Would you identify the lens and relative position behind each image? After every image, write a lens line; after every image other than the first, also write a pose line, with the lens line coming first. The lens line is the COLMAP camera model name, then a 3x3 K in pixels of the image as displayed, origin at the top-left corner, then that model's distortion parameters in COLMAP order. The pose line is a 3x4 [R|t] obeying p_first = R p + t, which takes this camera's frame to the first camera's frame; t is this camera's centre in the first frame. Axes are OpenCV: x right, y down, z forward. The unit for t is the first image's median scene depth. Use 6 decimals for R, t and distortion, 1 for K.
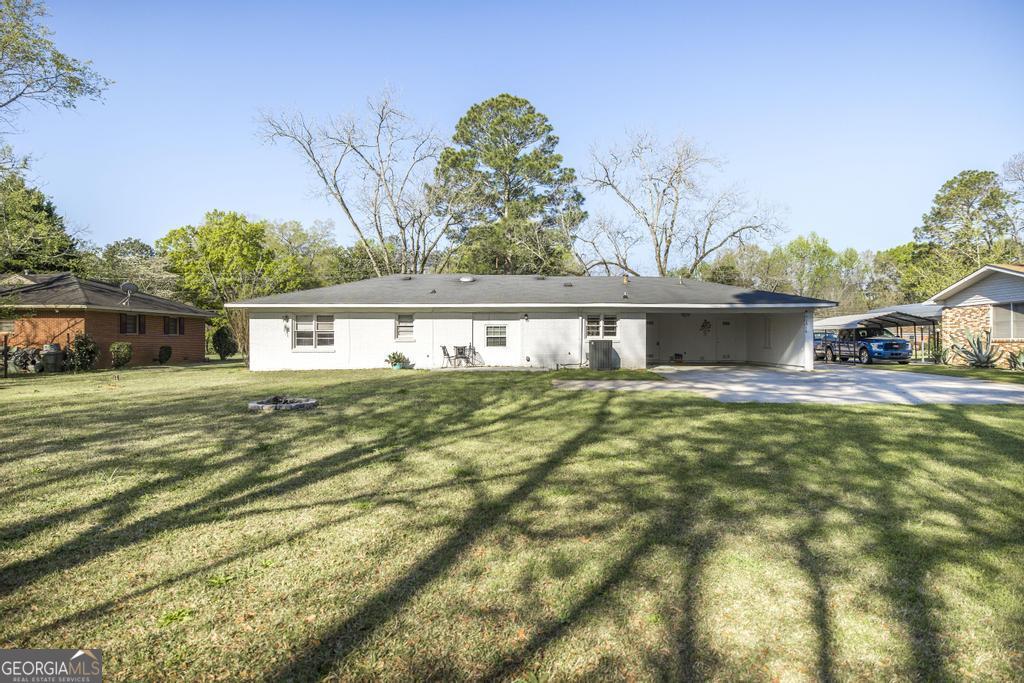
lens RADIAL K [[552.7, 0, 517.1], [0, 552.7, 335.4], [0, 0, 1]] dist [0.000206, -0.000575]
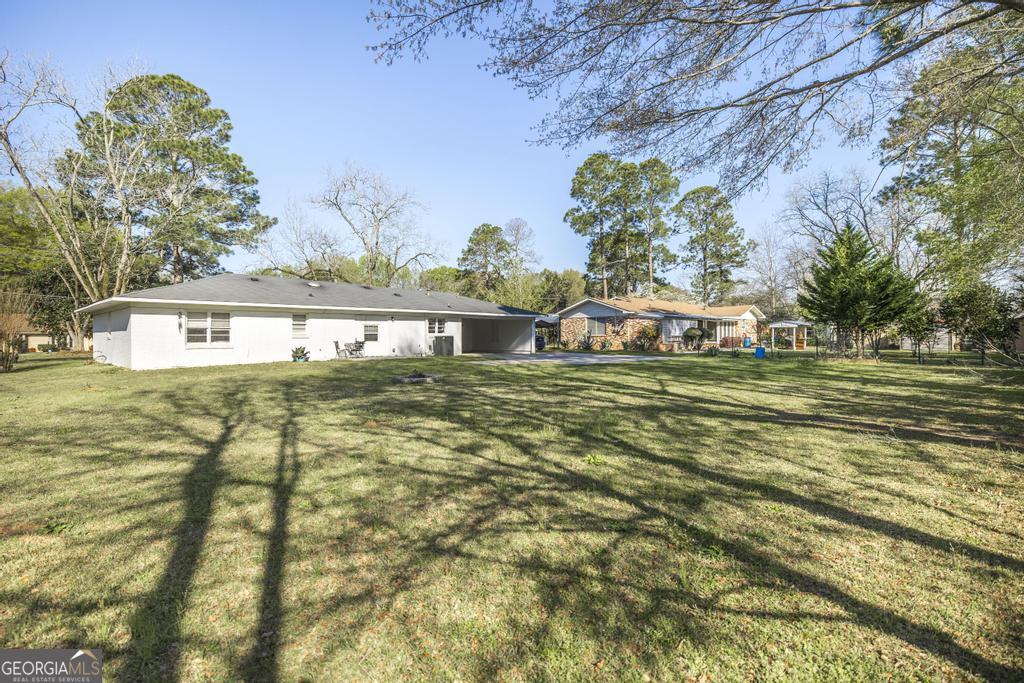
lens RADIAL K [[530.9, 0, 509.1], [0, 530.9, 340.0], [0, 0, 1]] dist [0.005209, 0.000268]
pose [[0.671025, -0.008091, 0.741391, -0.736372], [-0.001572, 0.999923, 0.012335, 0.001377], [-0.741433, -0.009442, 0.670960, -0.067507]]
